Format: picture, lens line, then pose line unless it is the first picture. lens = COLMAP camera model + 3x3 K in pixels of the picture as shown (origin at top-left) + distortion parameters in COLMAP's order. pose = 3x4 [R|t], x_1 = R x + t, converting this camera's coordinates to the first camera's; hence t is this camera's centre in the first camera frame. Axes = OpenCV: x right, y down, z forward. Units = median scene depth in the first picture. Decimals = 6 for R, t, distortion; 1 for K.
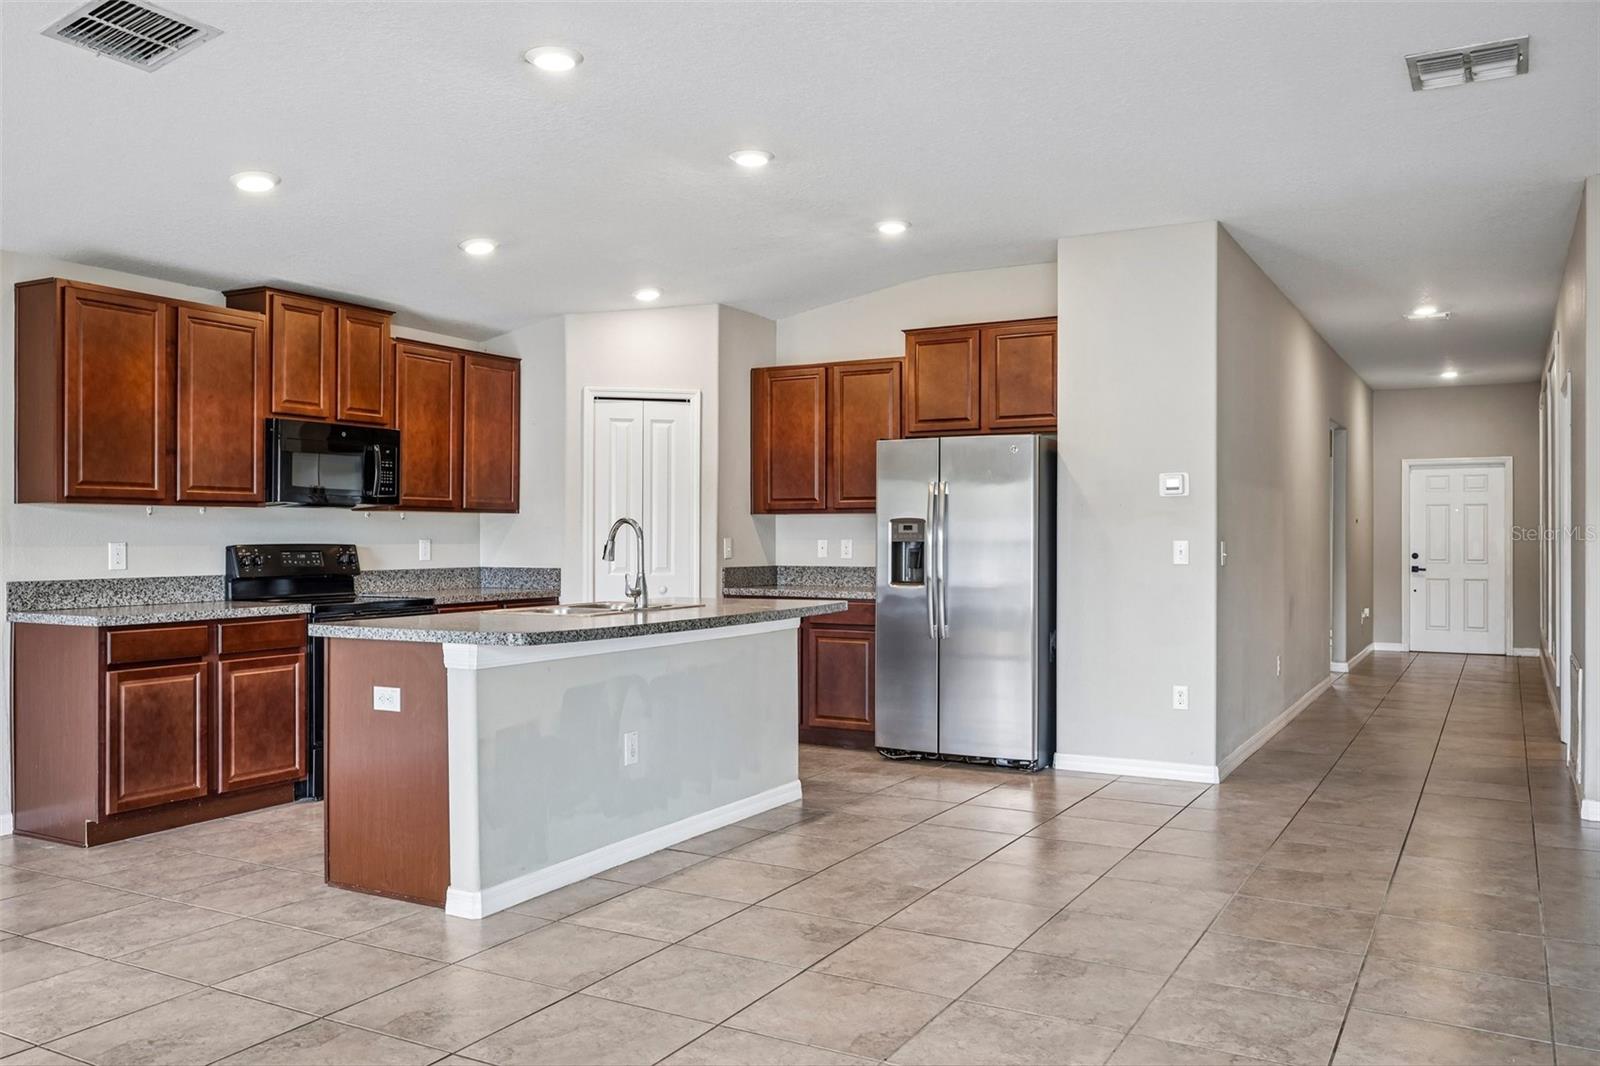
lens RADIAL K [[1259.5, 0, 797.6], [0, 1259.5, 531.1], [0, 0, 1]] dist [-0.000767, -0.001096]
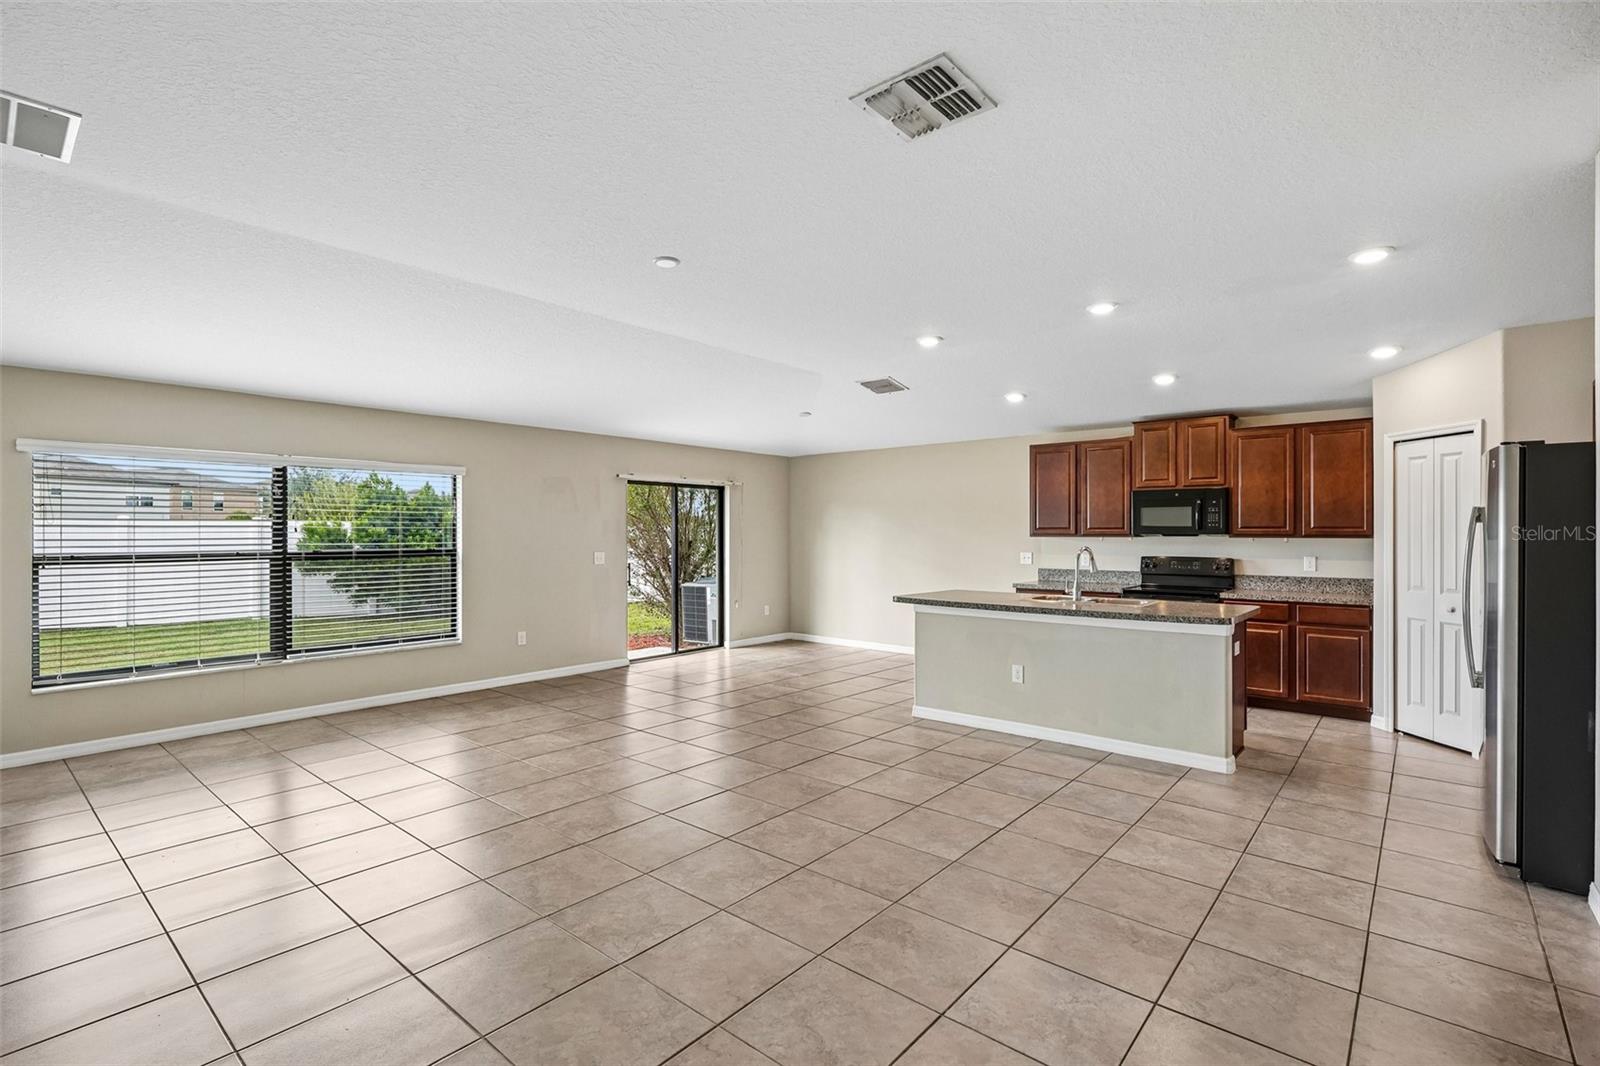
lens RADIAL K [[743.2, 0, 799.2], [0, 743.2, 536.1], [0, 0, 1]] dist [-0.003933, 0.001390]
pose [[-0.189561, 0.002175, -0.981867, 0.843640], [0.002309, 0.999996, 0.001770, -0.025488], [0.981866, -0.001932, -0.189565, 0.765298]]
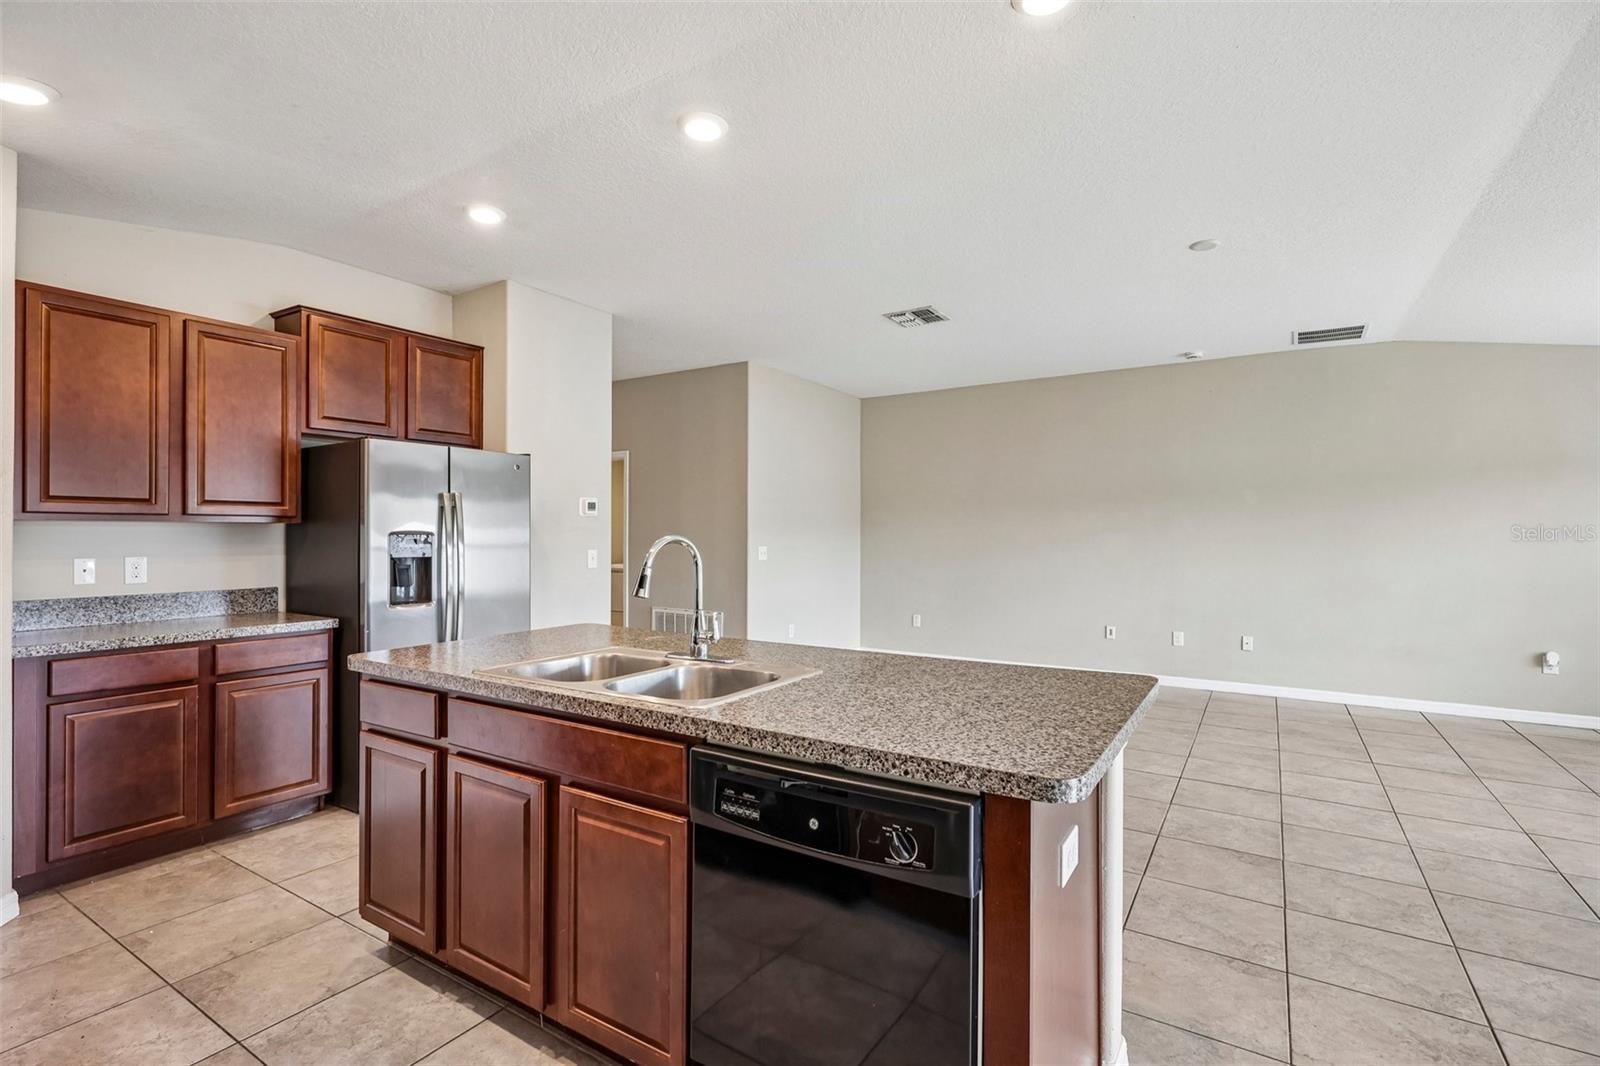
lens RADIAL K [[743.2, 0, 802.5], [0, 743.2, 530.6], [0, 0, 1]] dist [-0.003933, 0.001390]
pose [[0.048026, 0.005816, 0.998829, -0.518248], [-0.003993, 0.999976, -0.005631, -0.010579], [-0.998838, -0.003717, 0.048048, 0.850694]]
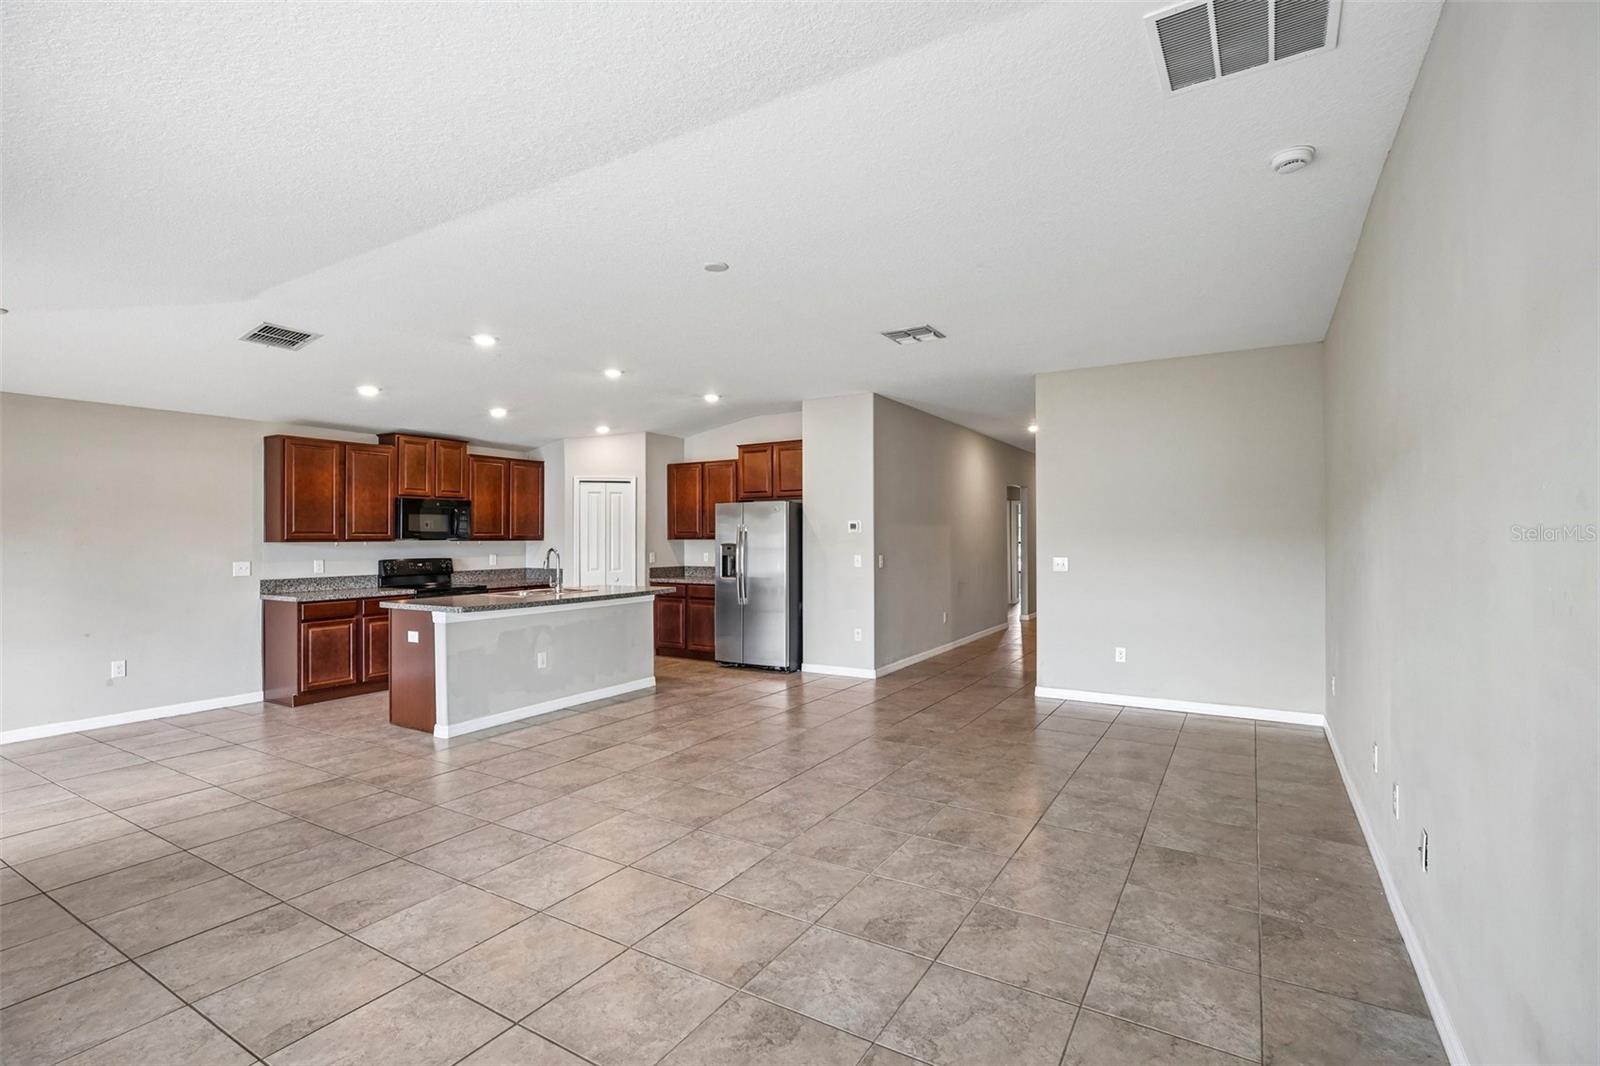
lens RADIAL K [[743.2, 0, 798.4], [0, 743.2, 530.7], [0, 0, 1]] dist [-0.003933, 0.001390]
pose [[0.999373, -0.005569, -0.034977, 0.287759], [0.005385, 0.999971, -0.005357, -0.028180], [0.035006, 0.005166, 0.999374, -0.184784]]
